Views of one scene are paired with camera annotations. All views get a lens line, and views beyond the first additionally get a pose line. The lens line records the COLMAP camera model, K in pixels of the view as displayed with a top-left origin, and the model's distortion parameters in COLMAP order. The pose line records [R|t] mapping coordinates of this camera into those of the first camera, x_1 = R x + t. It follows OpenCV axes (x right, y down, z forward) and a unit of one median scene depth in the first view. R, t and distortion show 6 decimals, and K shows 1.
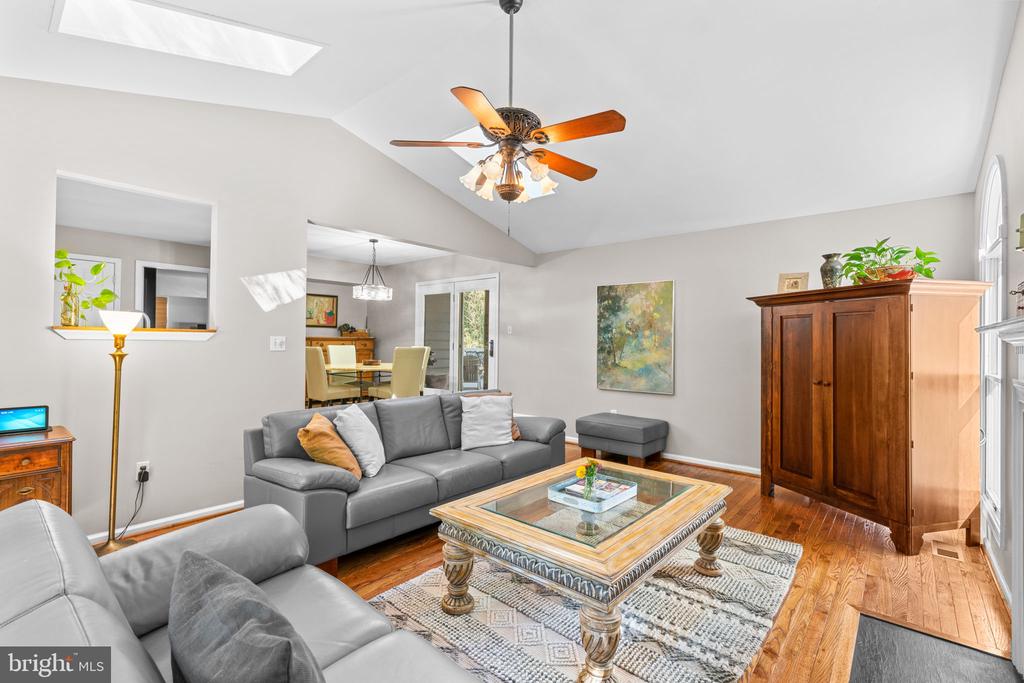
lens RADIAL K [[460.1, 0, 512.0], [0, 460.1, 341.9], [0, 0, 1]] dist [-0.000642, -0.000015]
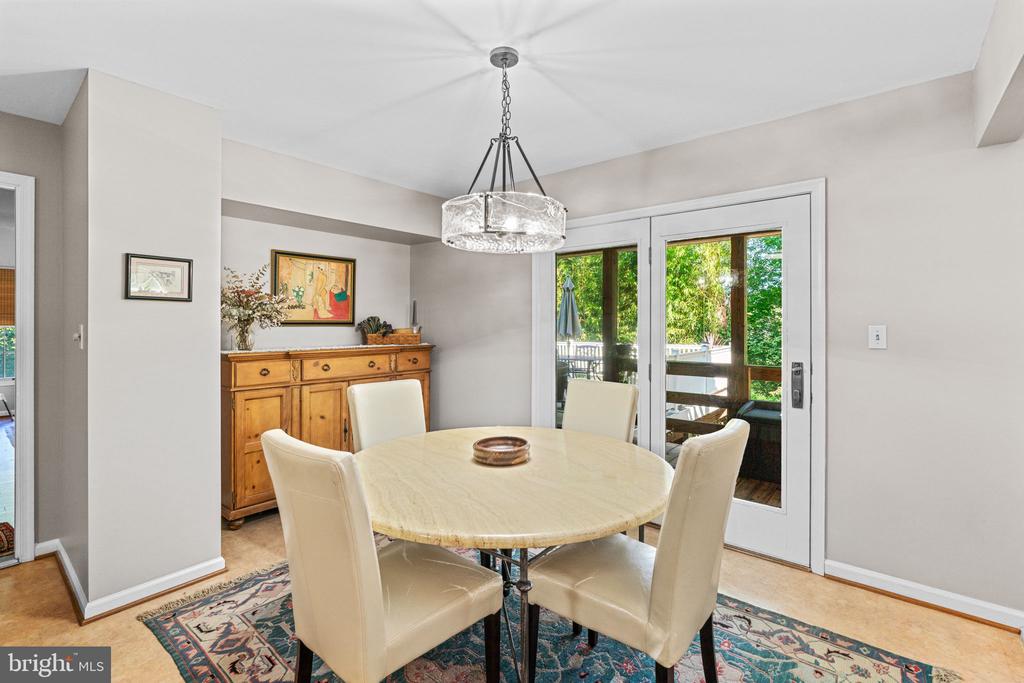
lens RADIAL K [[460.1, 0, 508.9], [0, 460.1, 322.1], [0, 0, 1]] dist [-0.000642, -0.000015]
pose [[0.999822, -0.010330, 0.015791, -0.228064], [0.010389, 0.999940, -0.003611, -0.030957], [-0.015752, 0.003775, 0.999869, 0.519462]]
